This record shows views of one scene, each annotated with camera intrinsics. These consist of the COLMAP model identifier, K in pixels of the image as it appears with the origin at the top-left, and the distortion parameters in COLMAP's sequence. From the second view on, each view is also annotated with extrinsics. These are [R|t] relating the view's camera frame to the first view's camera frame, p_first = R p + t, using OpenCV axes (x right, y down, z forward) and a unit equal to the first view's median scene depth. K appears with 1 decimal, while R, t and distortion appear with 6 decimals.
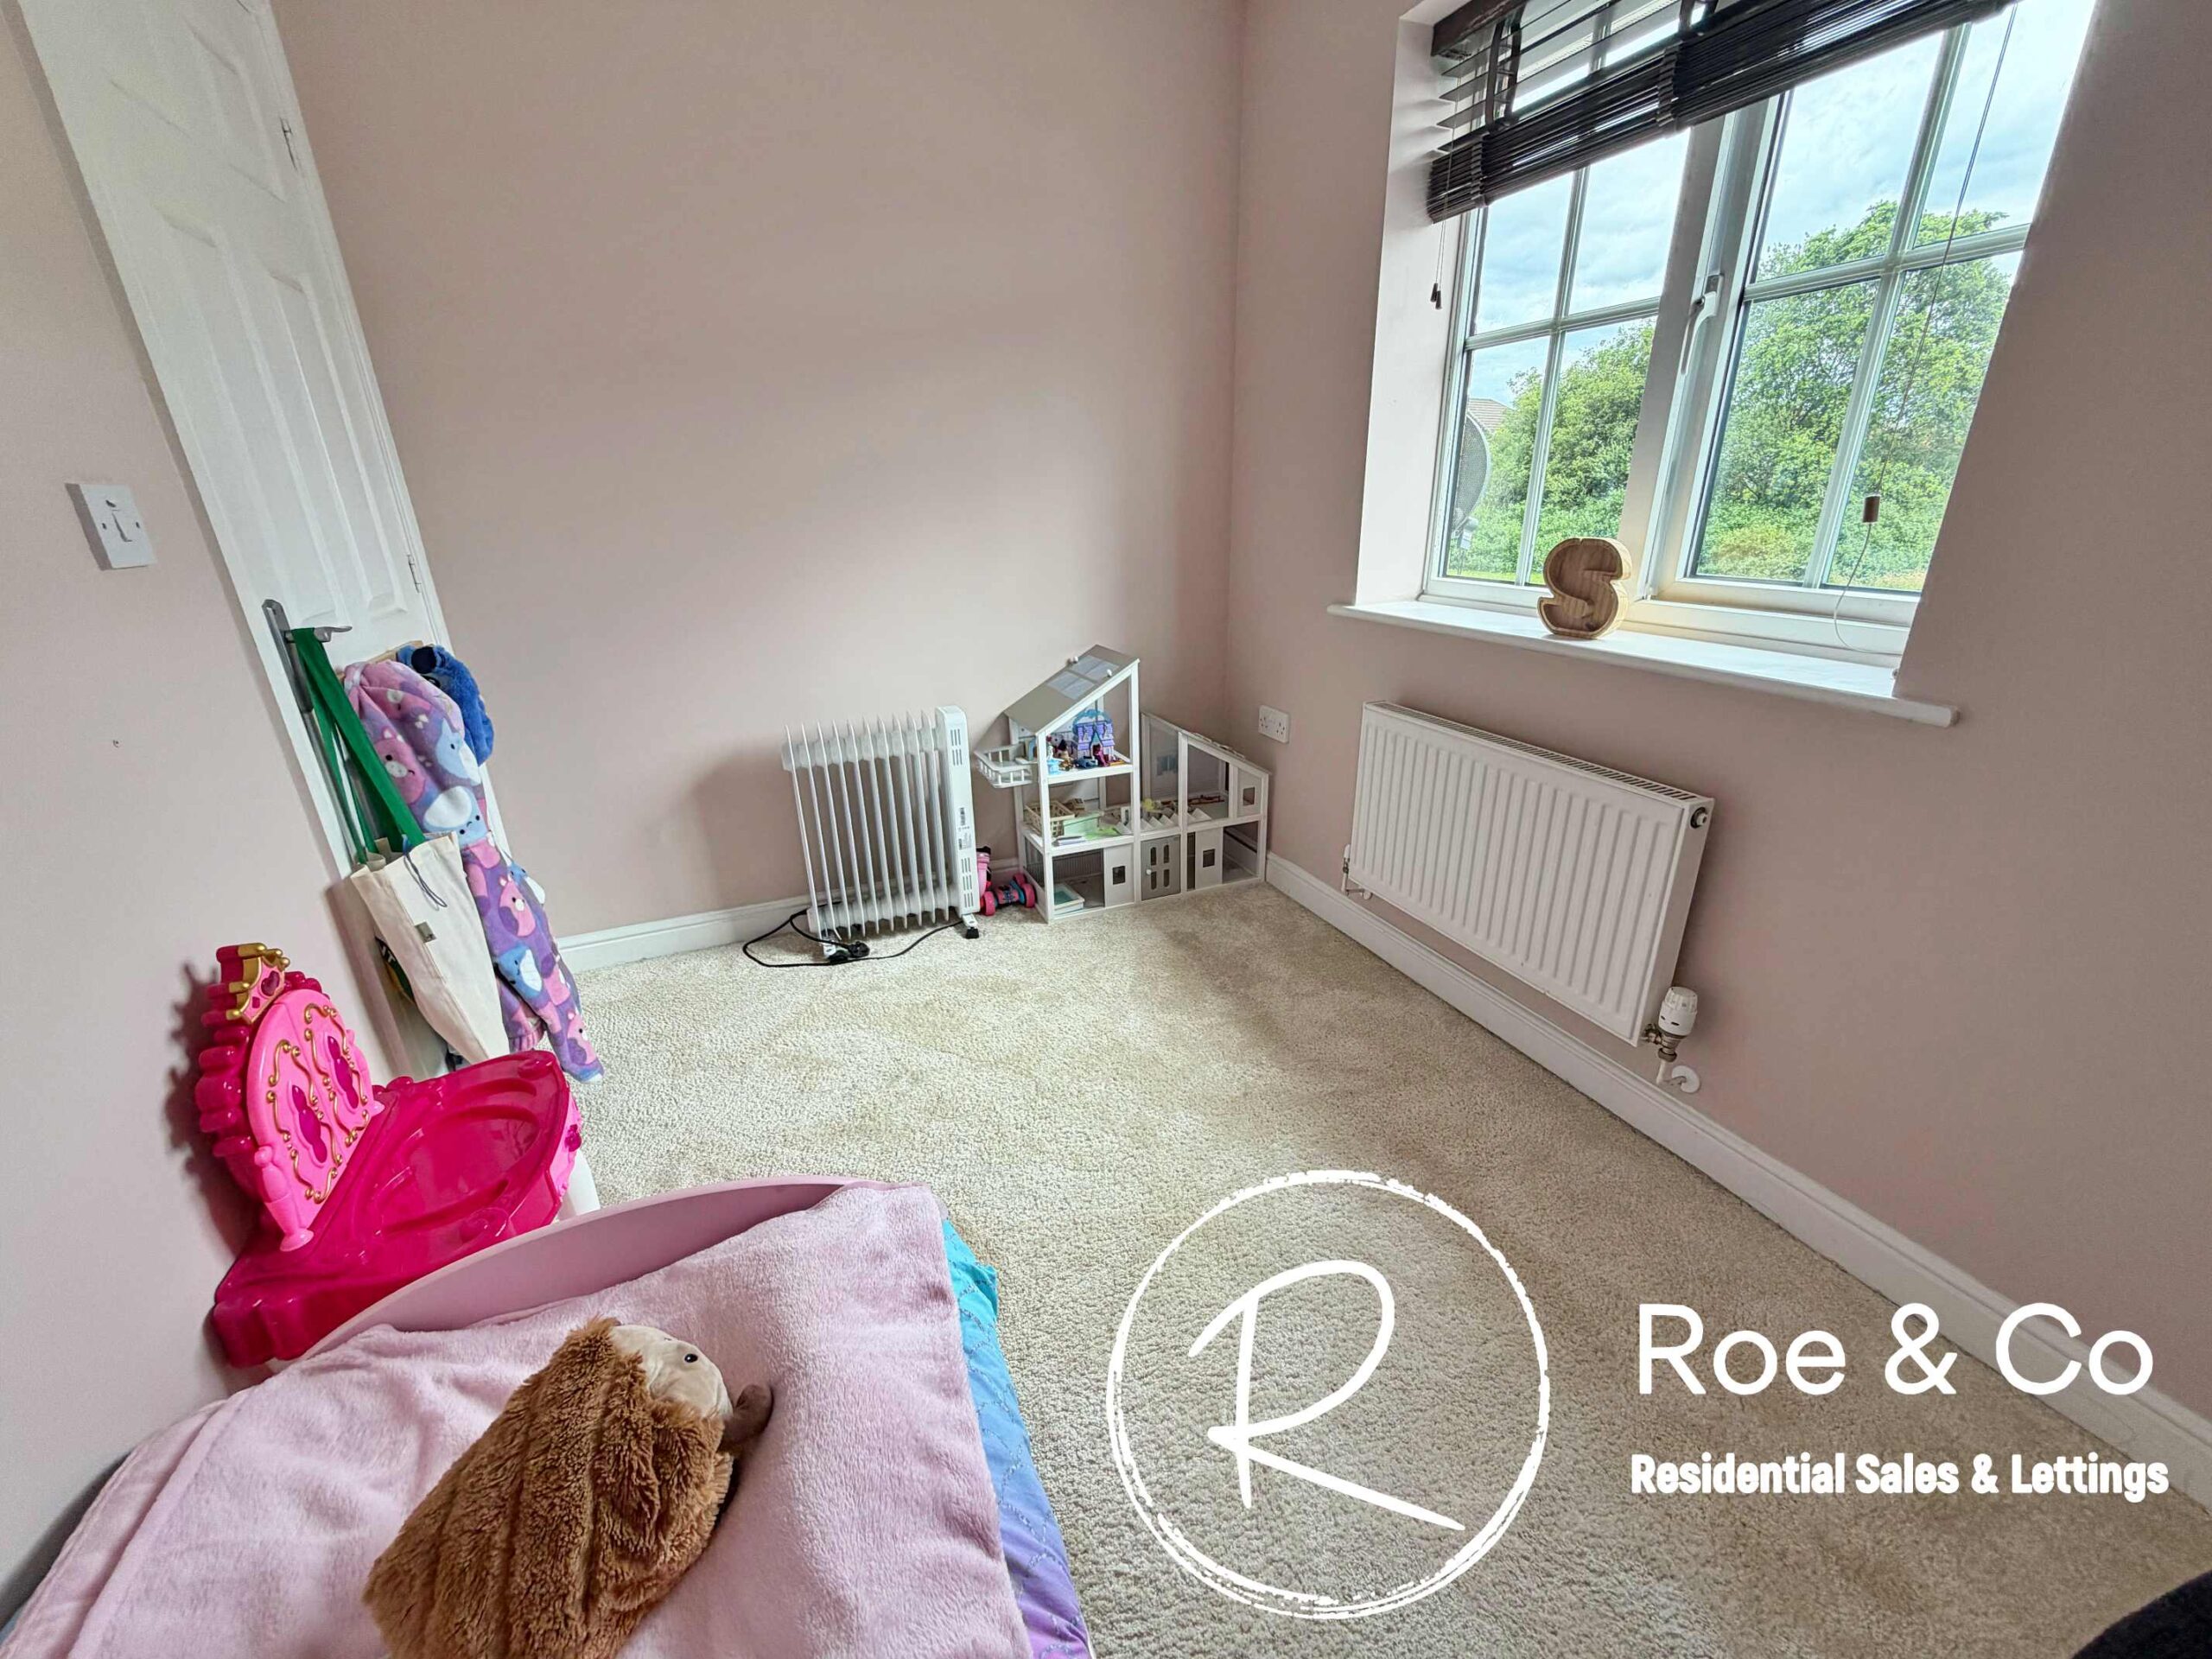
lens RADIAL K [[876.5, 0, 1095.4], [0, 876.5, 827.0], [0, 0, 1]] dist [0.000120, -0.000553]
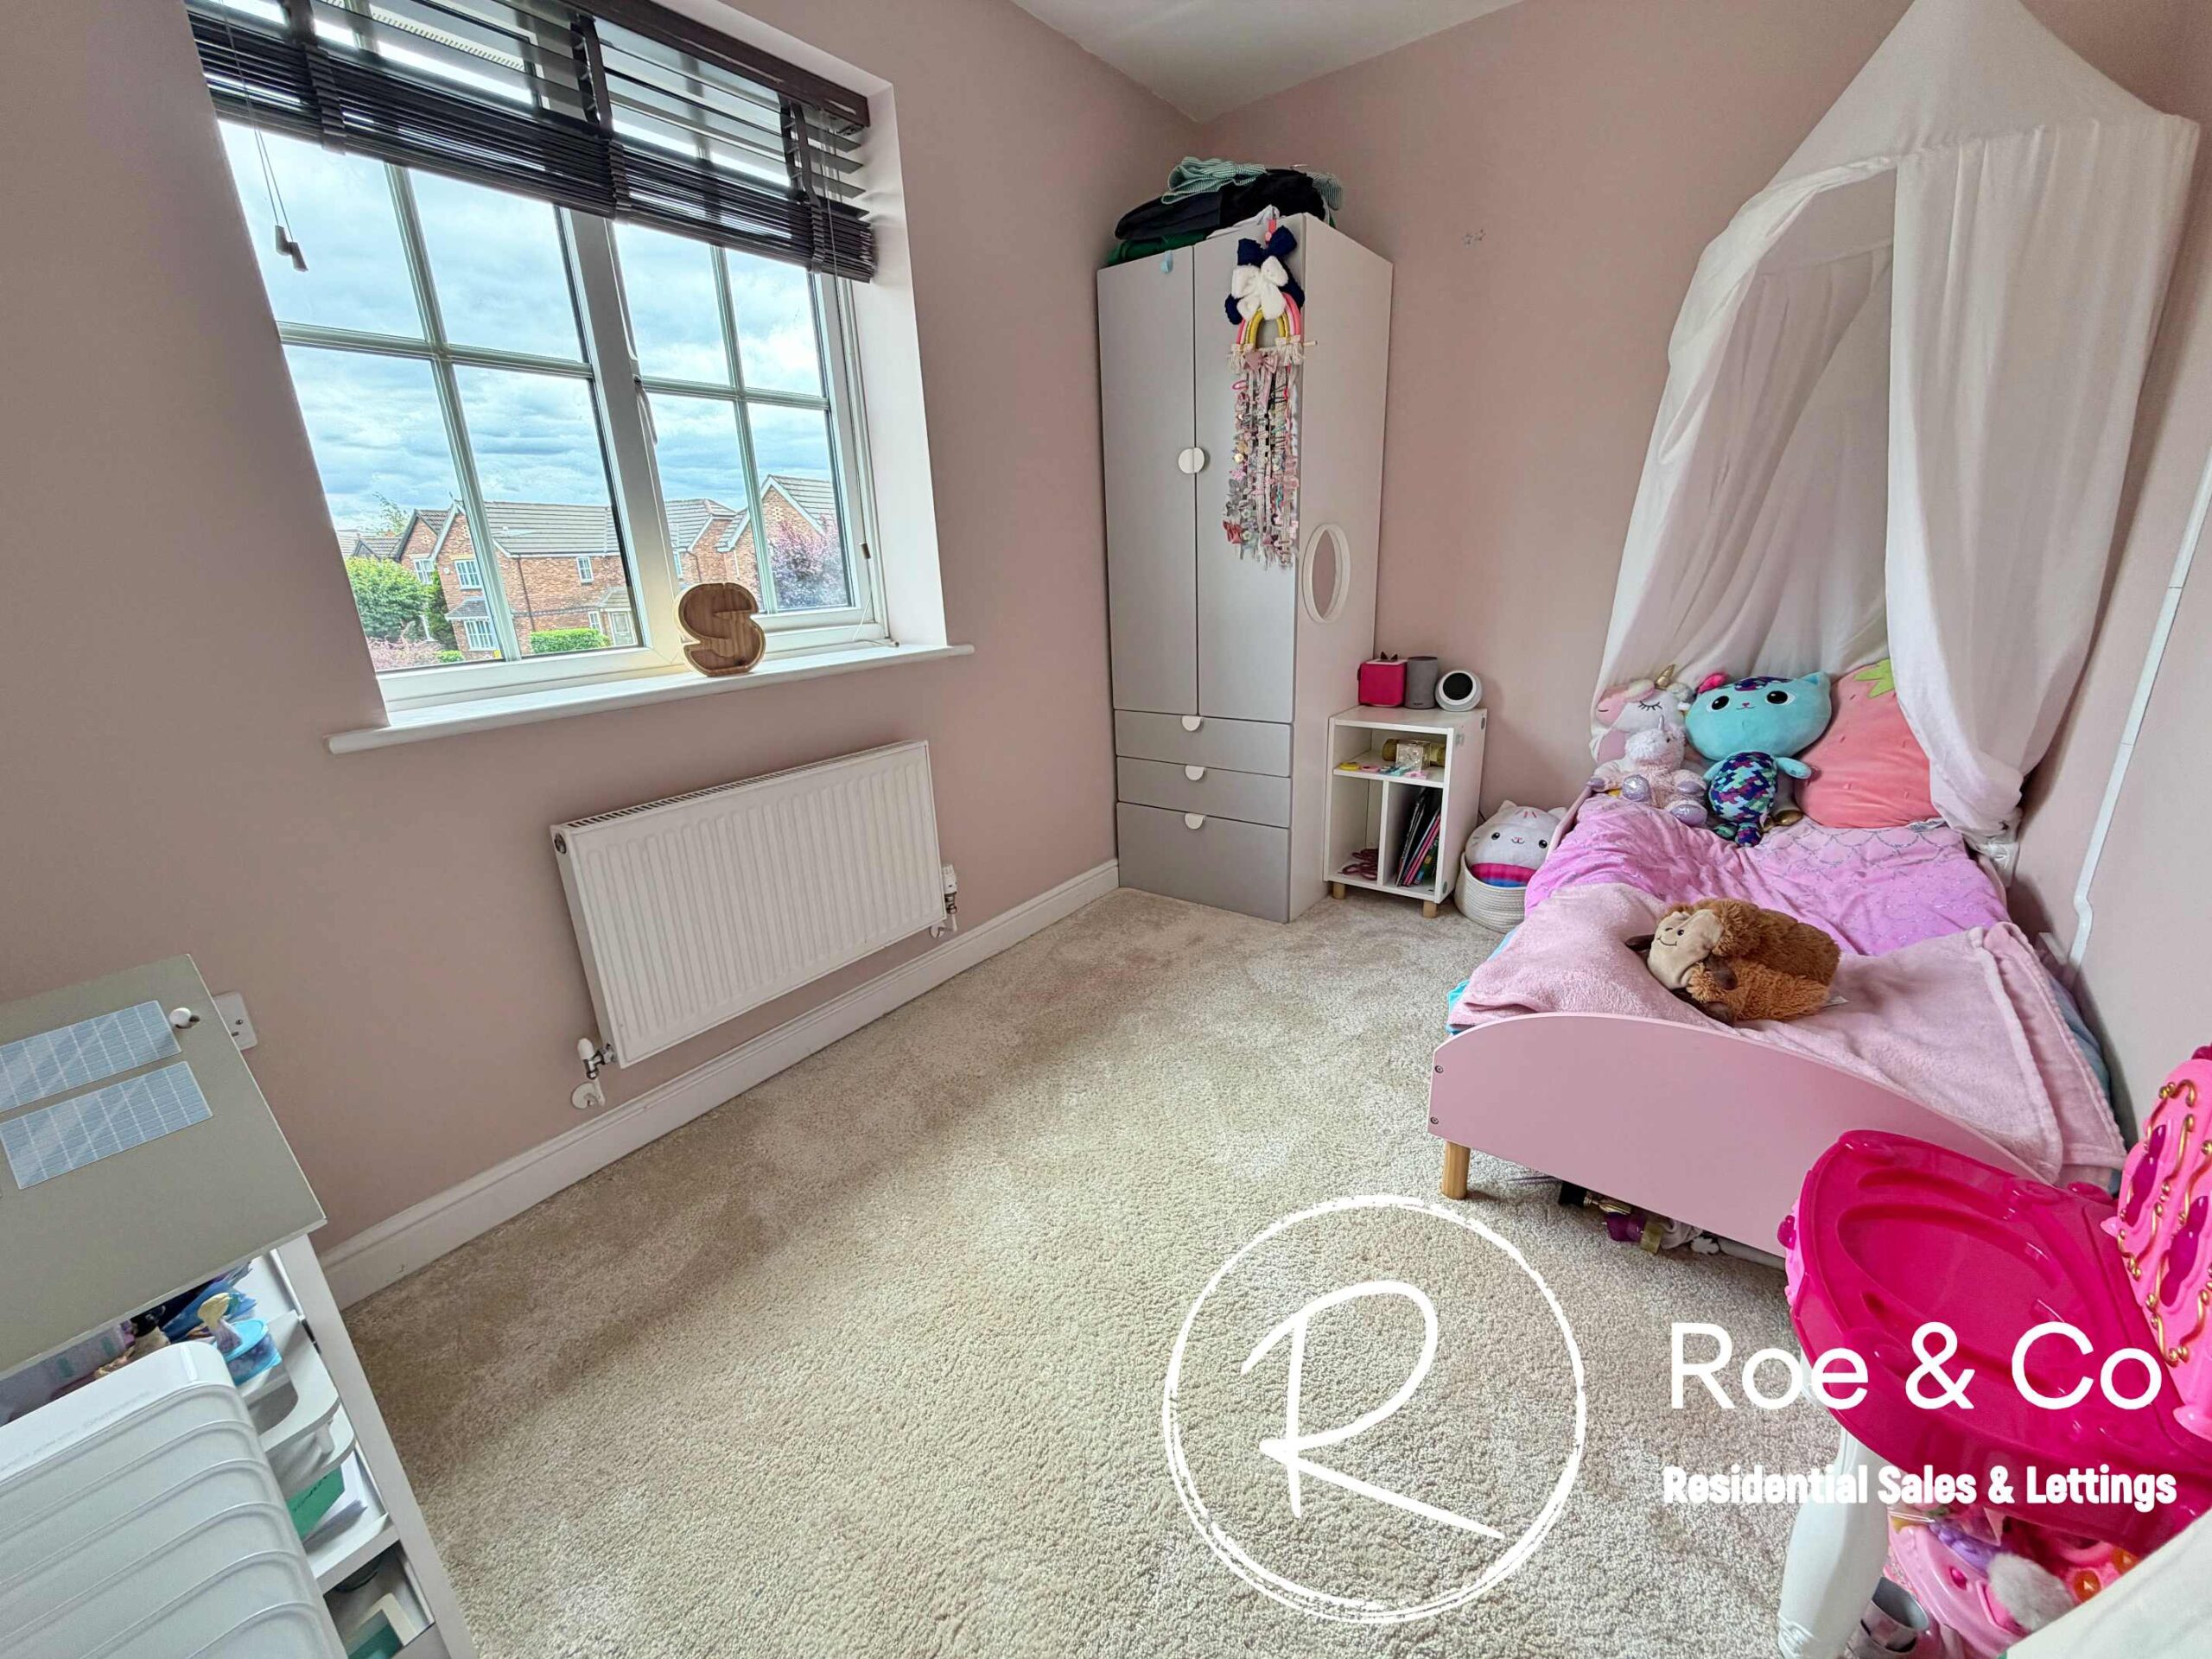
lens RADIAL K [[885.8, 0, 1113.8], [0, 885.8, 803.1], [0, 0, 1]] dist [-0.000751, -0.000146]
pose [[-0.495693, -0.205950, 0.843726, -0.620396], [0.353344, 0.839619, 0.412539, -0.367727], [-0.793370, 0.502618, -0.343422, 1.094329]]
